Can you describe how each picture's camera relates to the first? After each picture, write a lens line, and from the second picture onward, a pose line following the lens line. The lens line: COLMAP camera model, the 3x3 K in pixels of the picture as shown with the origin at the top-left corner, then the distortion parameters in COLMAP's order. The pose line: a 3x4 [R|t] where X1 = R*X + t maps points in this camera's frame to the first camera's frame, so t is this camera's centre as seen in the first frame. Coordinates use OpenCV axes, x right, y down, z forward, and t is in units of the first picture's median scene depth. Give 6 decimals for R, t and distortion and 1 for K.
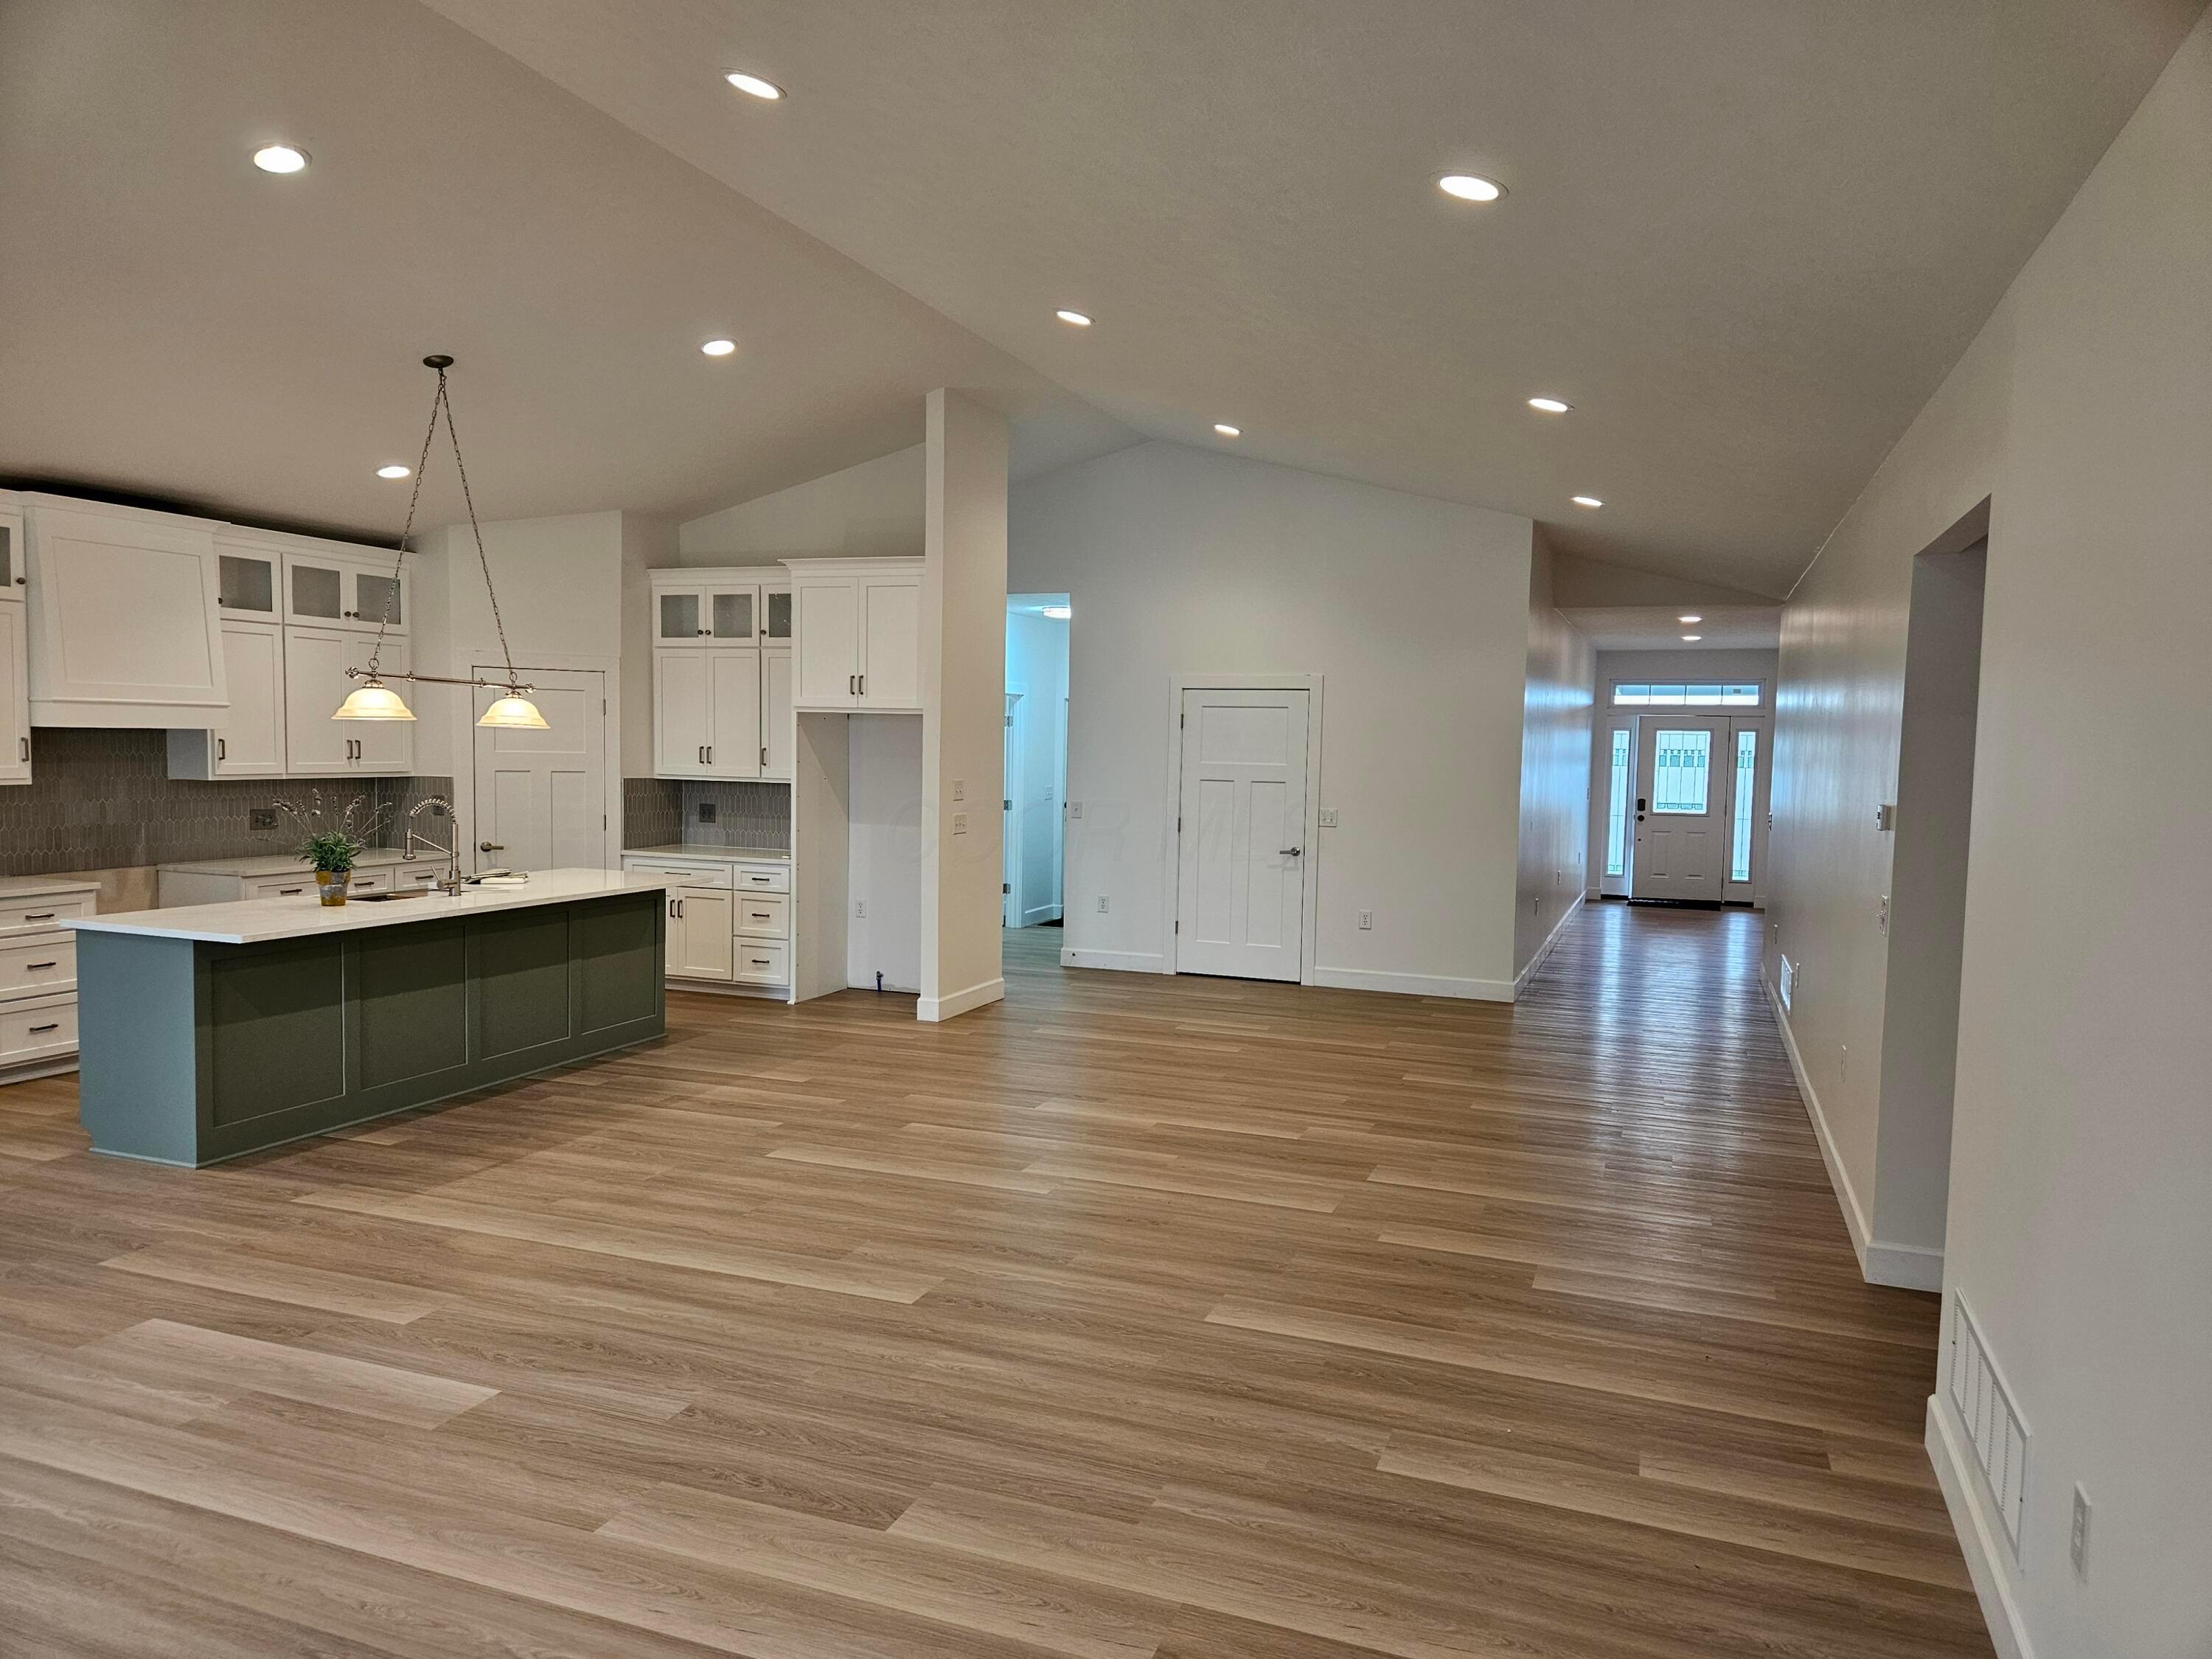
lens RADIAL K [[1476.0, 0, 1094.0], [0, 1476.0, 839.2], [0, 0, 1]] dist [0.080146, -0.077266]
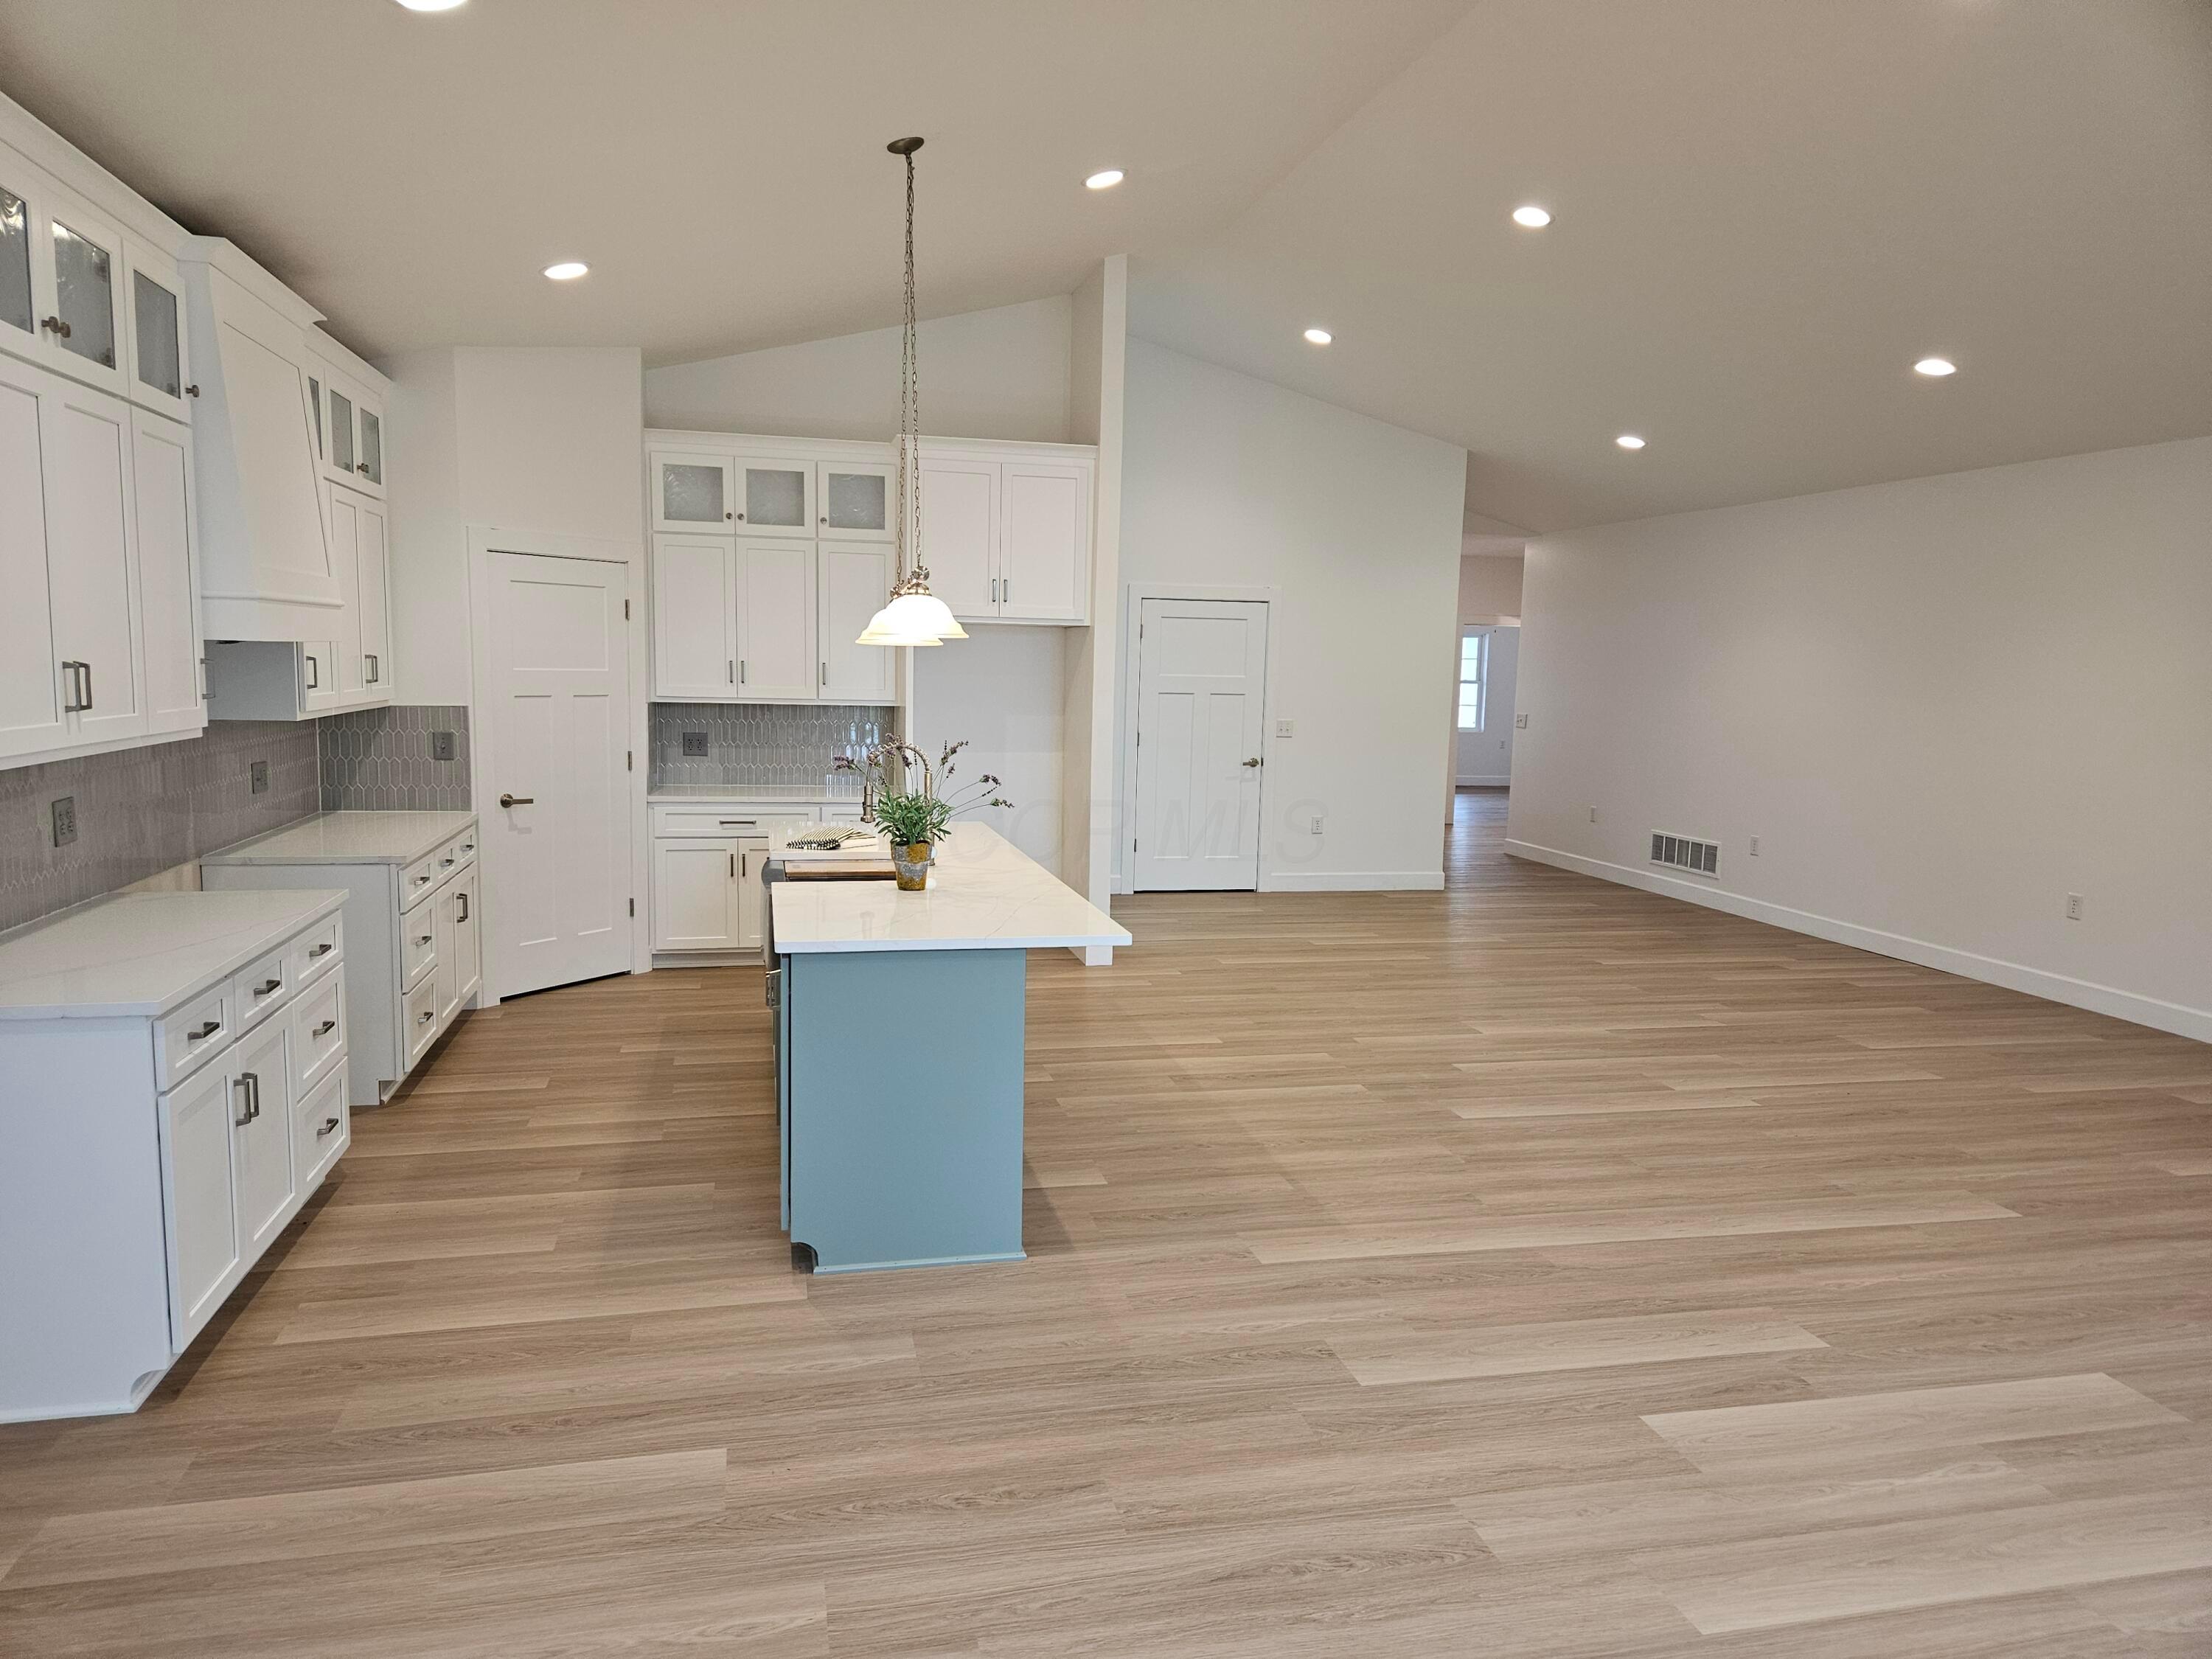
lens RADIAL K [[1476.0, 0, 1094.0], [0, 1476.0, 839.2], [0, 0, 1]] dist [0.080146, -0.077266]
pose [[0.833408, -0.069423, 0.548281, -0.654949], [0.031941, 0.996471, 0.077621, -0.027225], [-0.551735, -0.047177, 0.832684, 0.267357]]
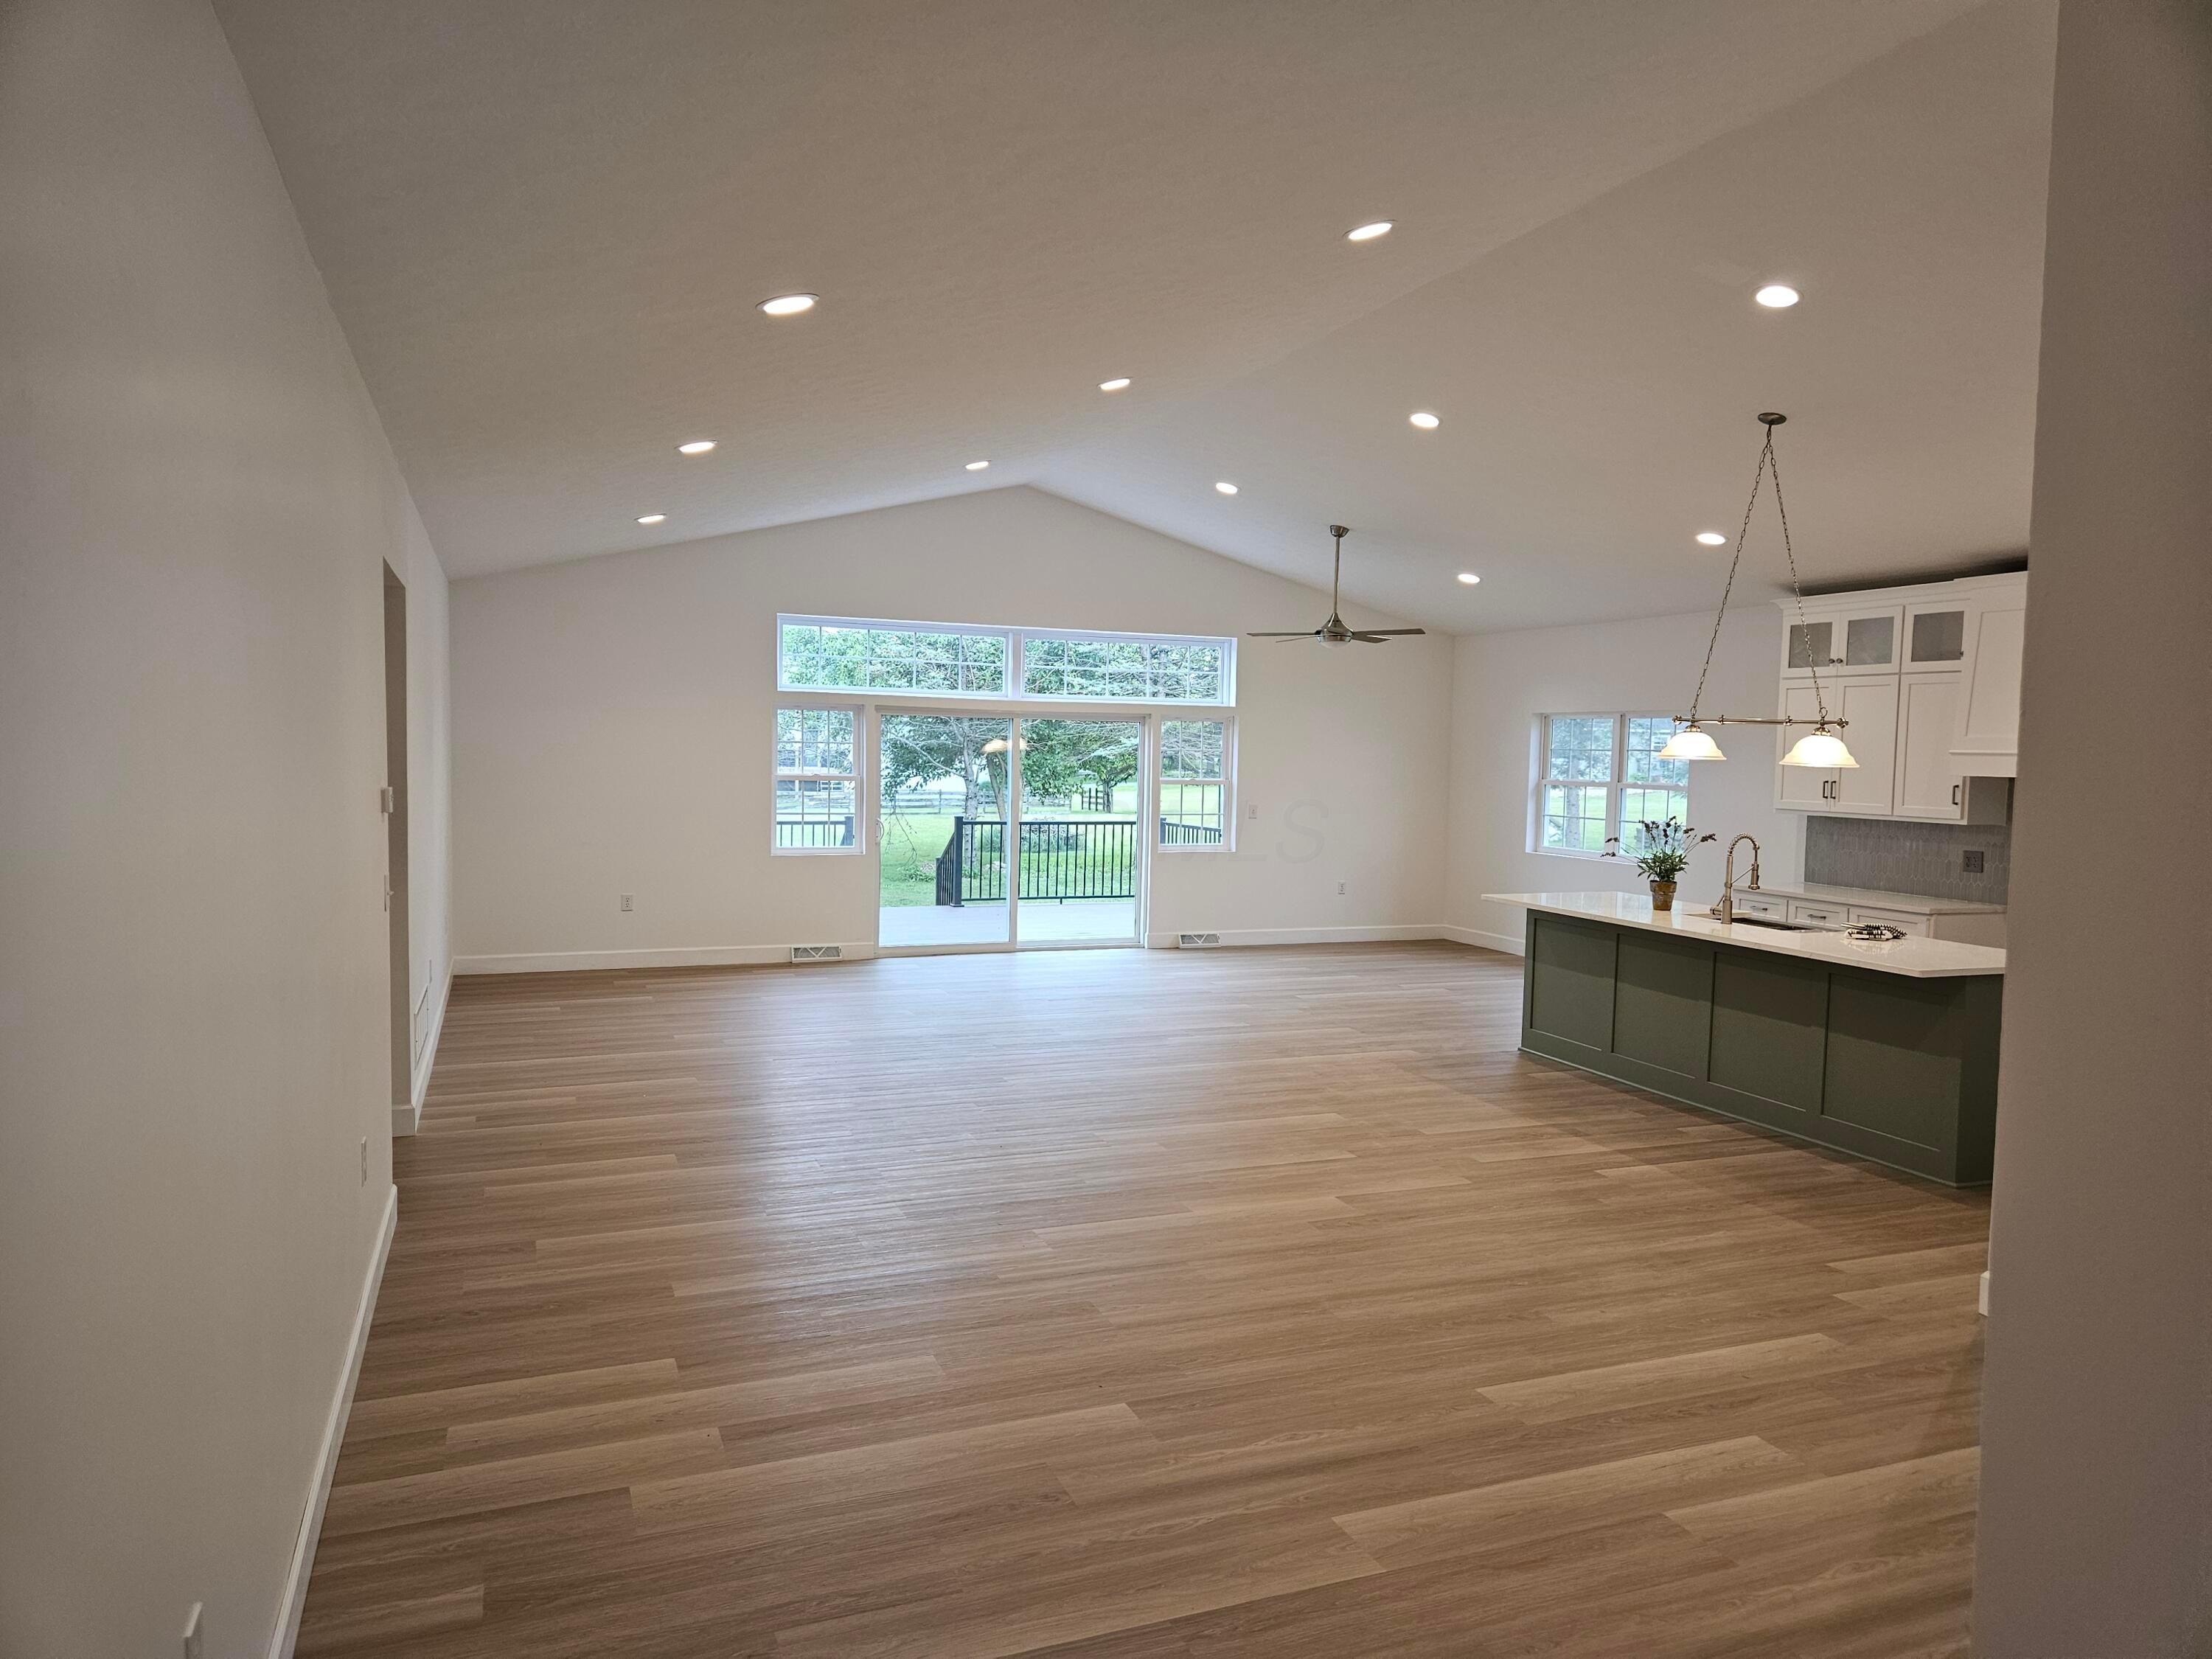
lens RADIAL K [[1476.0, 0, 1094.0], [0, 1476.0, 839.2], [0, 0, 1]] dist [0.080146, -0.077266]
pose [[-0.744993, 0.010882, -0.666984, 0.522624], [-0.071690, 0.992770, 0.096272, -0.078567], [0.663209, 0.119538, -0.738826, 1.254441]]
